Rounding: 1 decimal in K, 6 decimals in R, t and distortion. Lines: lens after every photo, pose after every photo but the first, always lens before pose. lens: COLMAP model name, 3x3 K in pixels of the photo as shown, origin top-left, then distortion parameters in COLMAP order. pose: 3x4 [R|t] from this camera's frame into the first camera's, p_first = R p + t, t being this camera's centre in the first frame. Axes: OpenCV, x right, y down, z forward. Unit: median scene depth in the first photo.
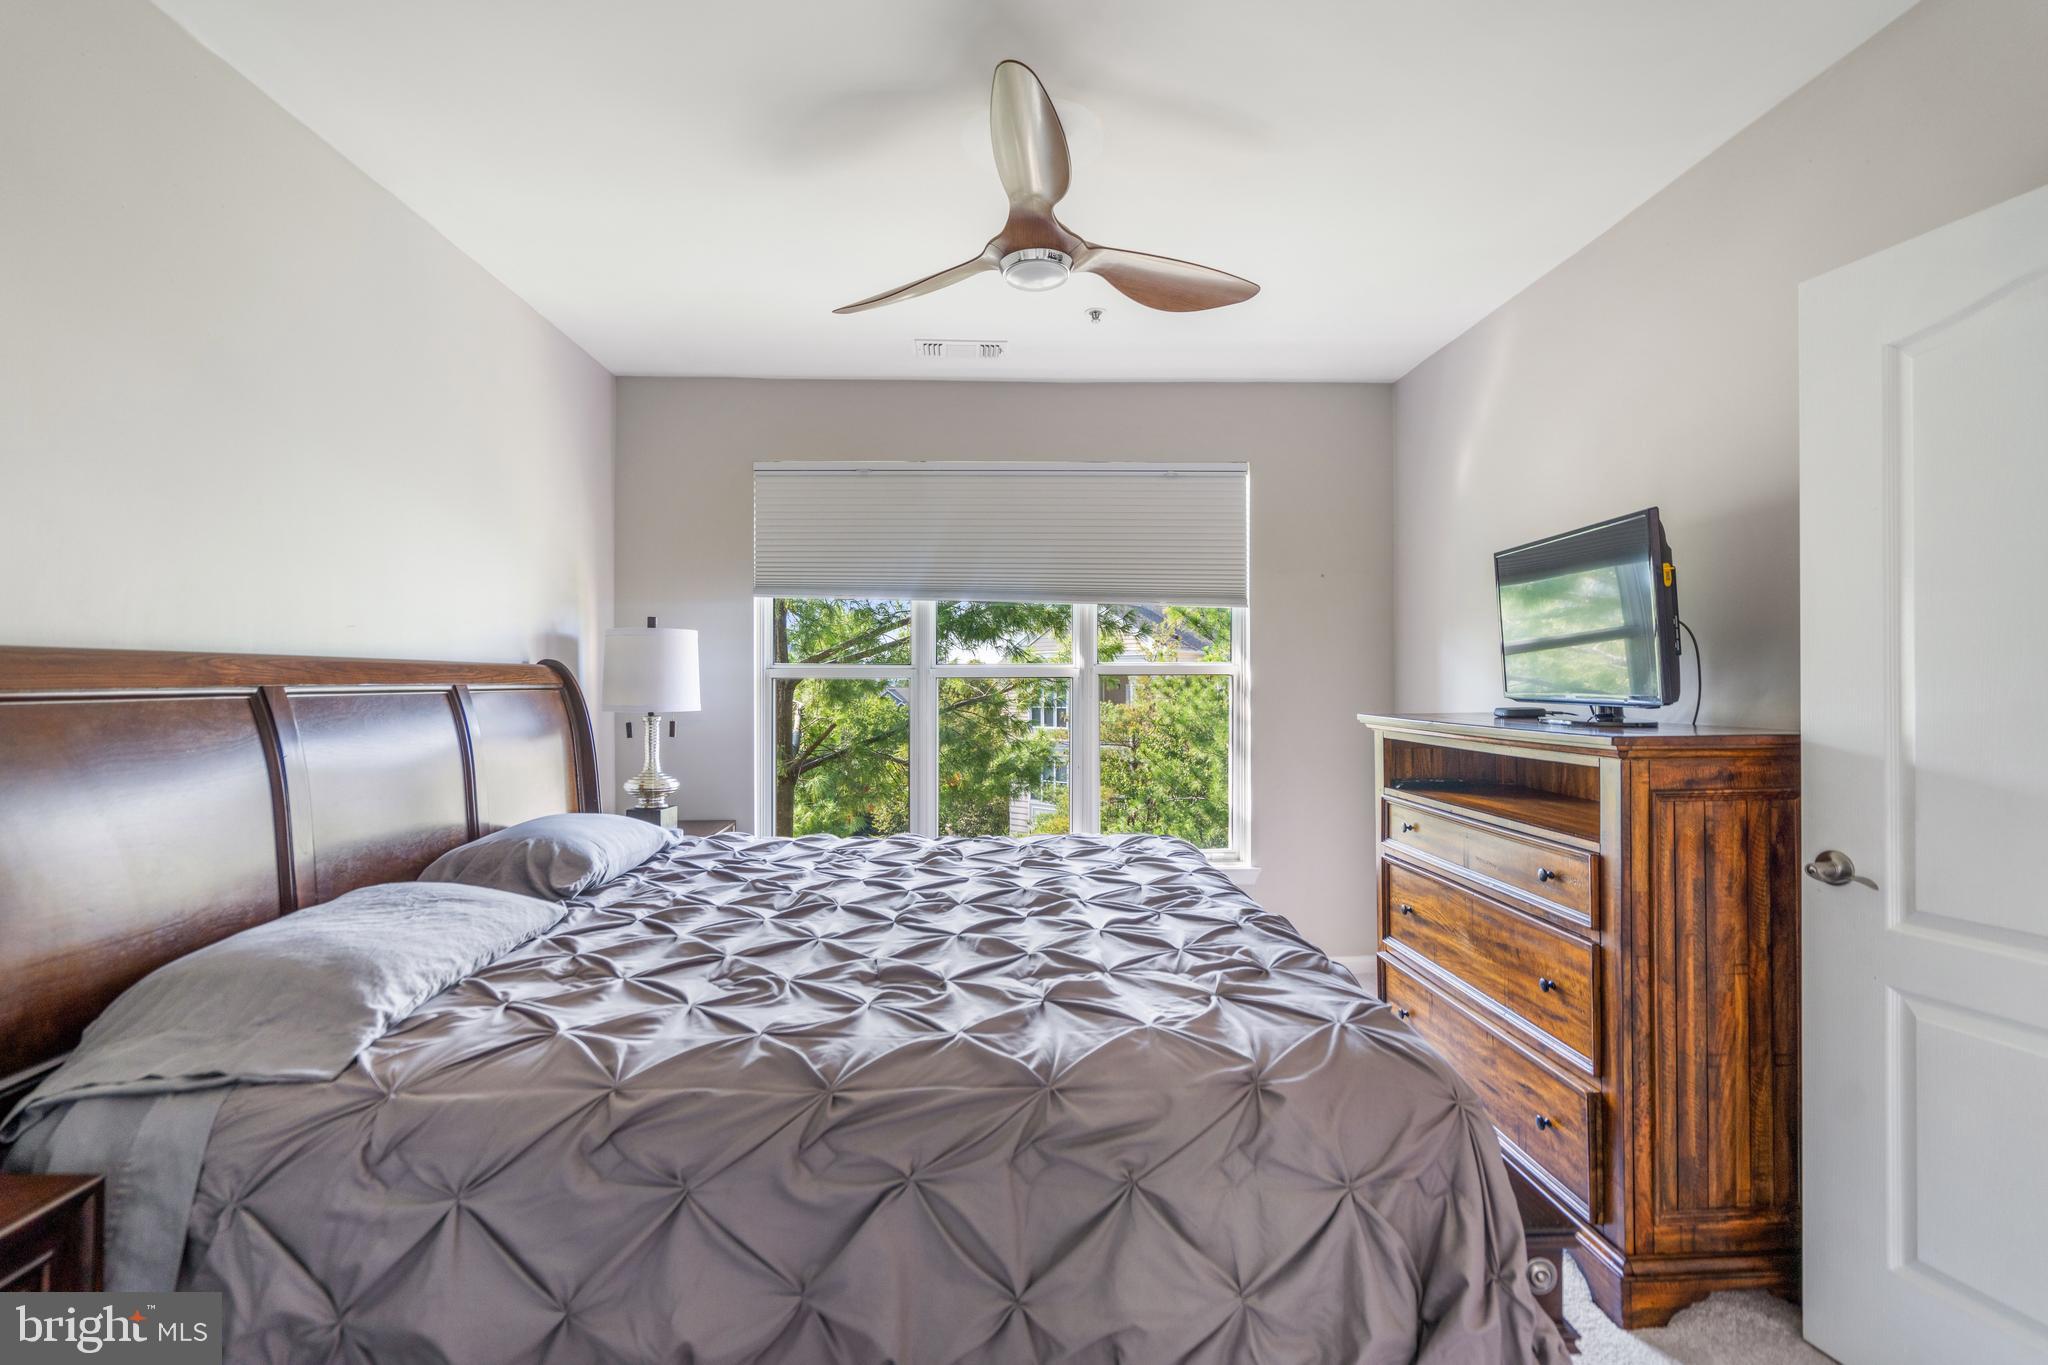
lens RADIAL K [[937.8, 0, 1015.5], [0, 937.8, 671.9], [0, 0, 1]] dist [-0.000972, 0.000260]
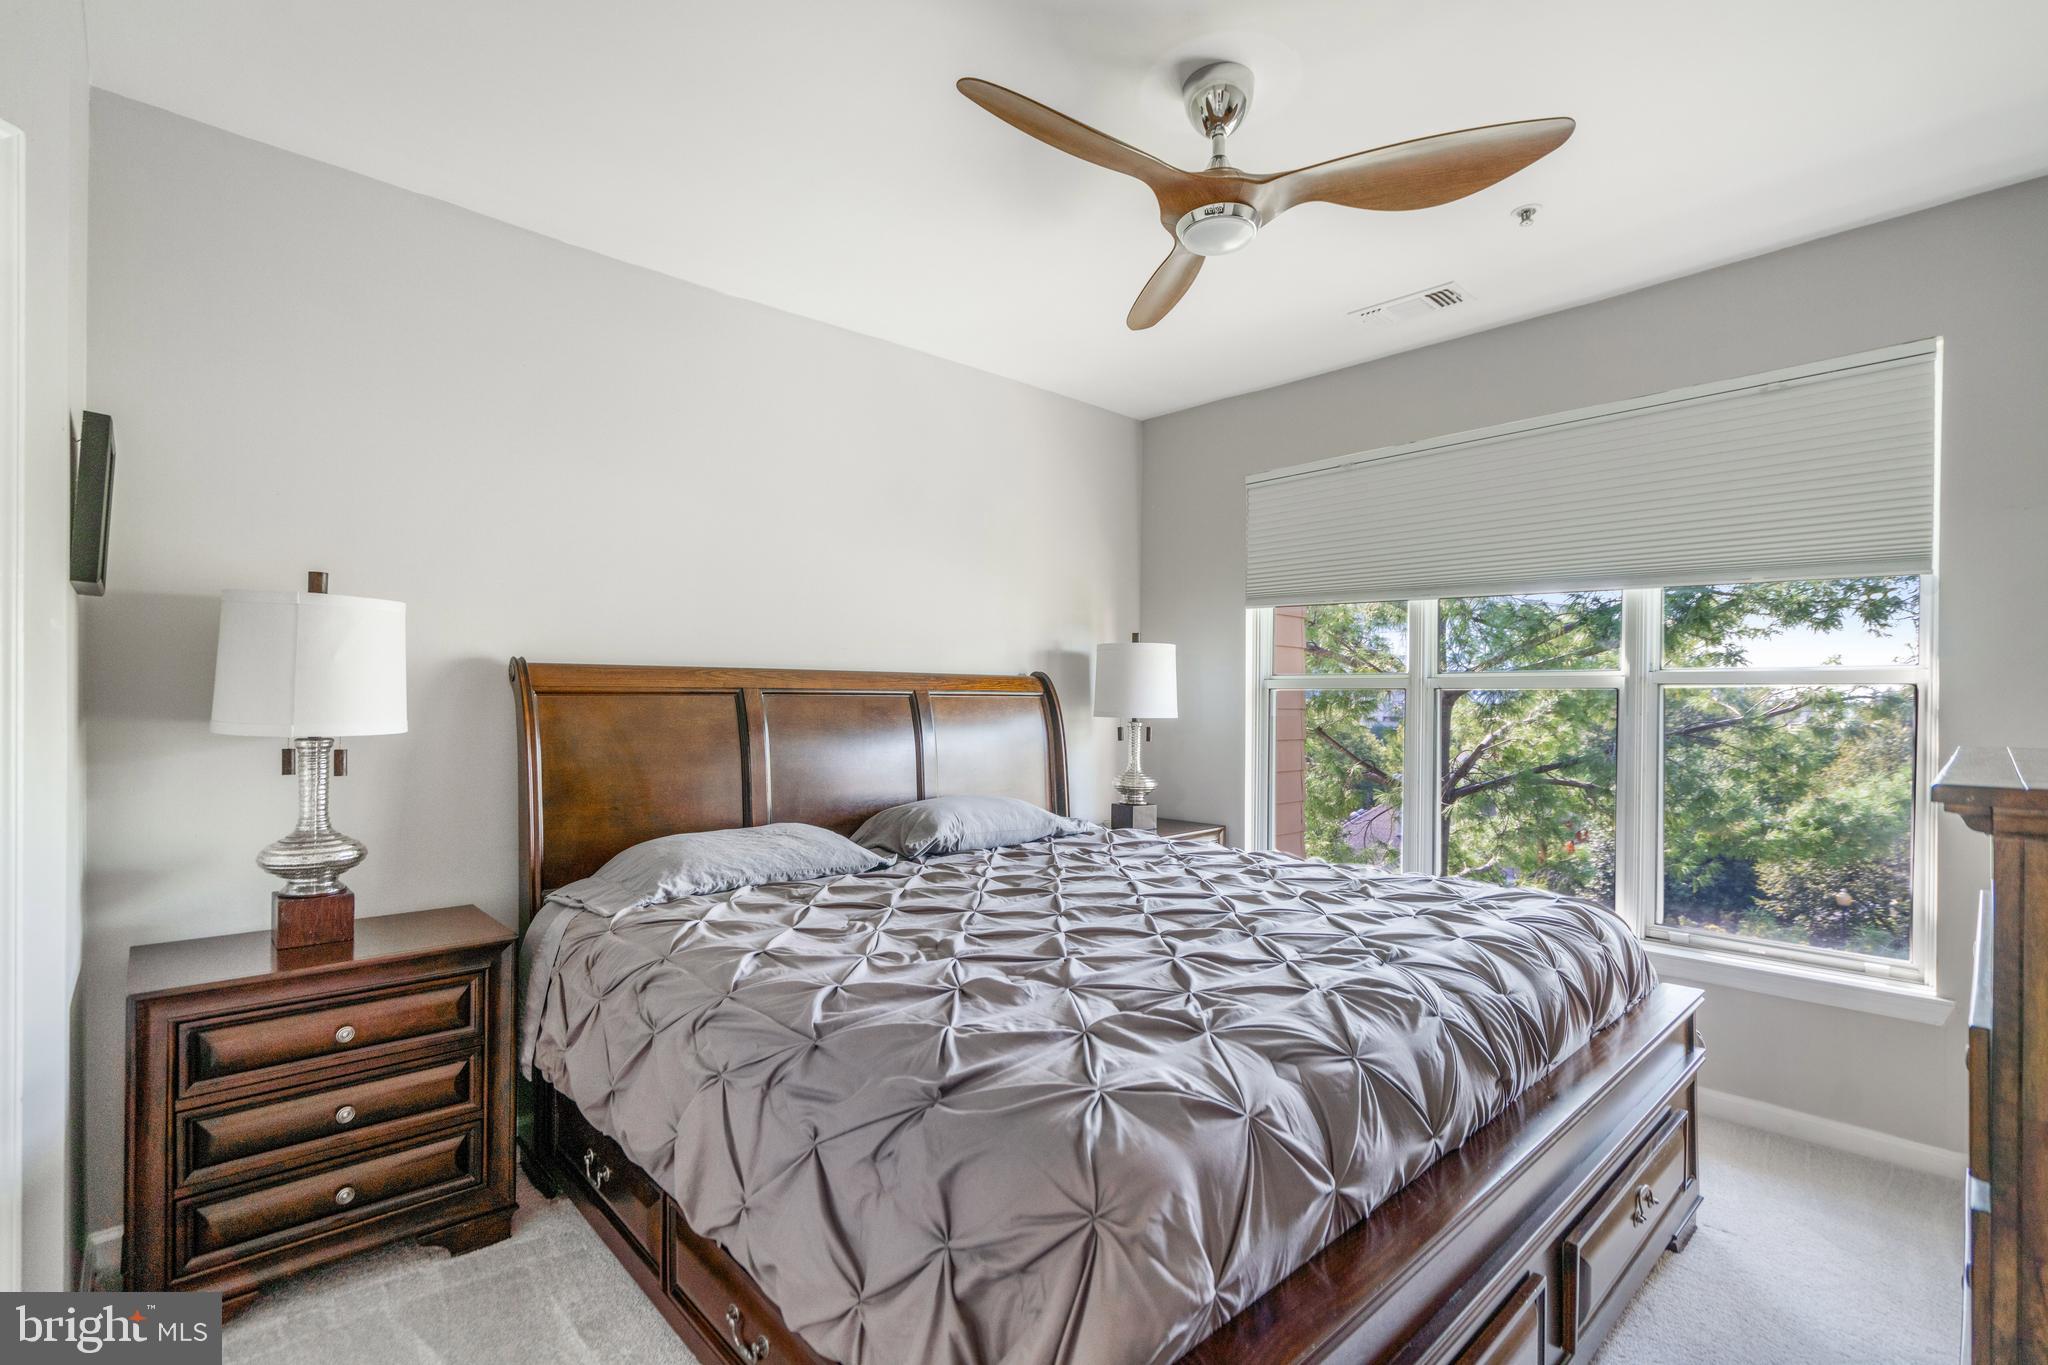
lens RADIAL K [[937.8, 0, 1019.7], [0, 937.8, 696.6], [0, 0, 1]] dist [-0.000972, 0.000260]
pose [[0.654215, 0.005856, -0.756286, 0.398410], [-0.001466, 0.999978, 0.006475, 0.011050], [0.756307, -0.003127, 0.654209, 0.179287]]
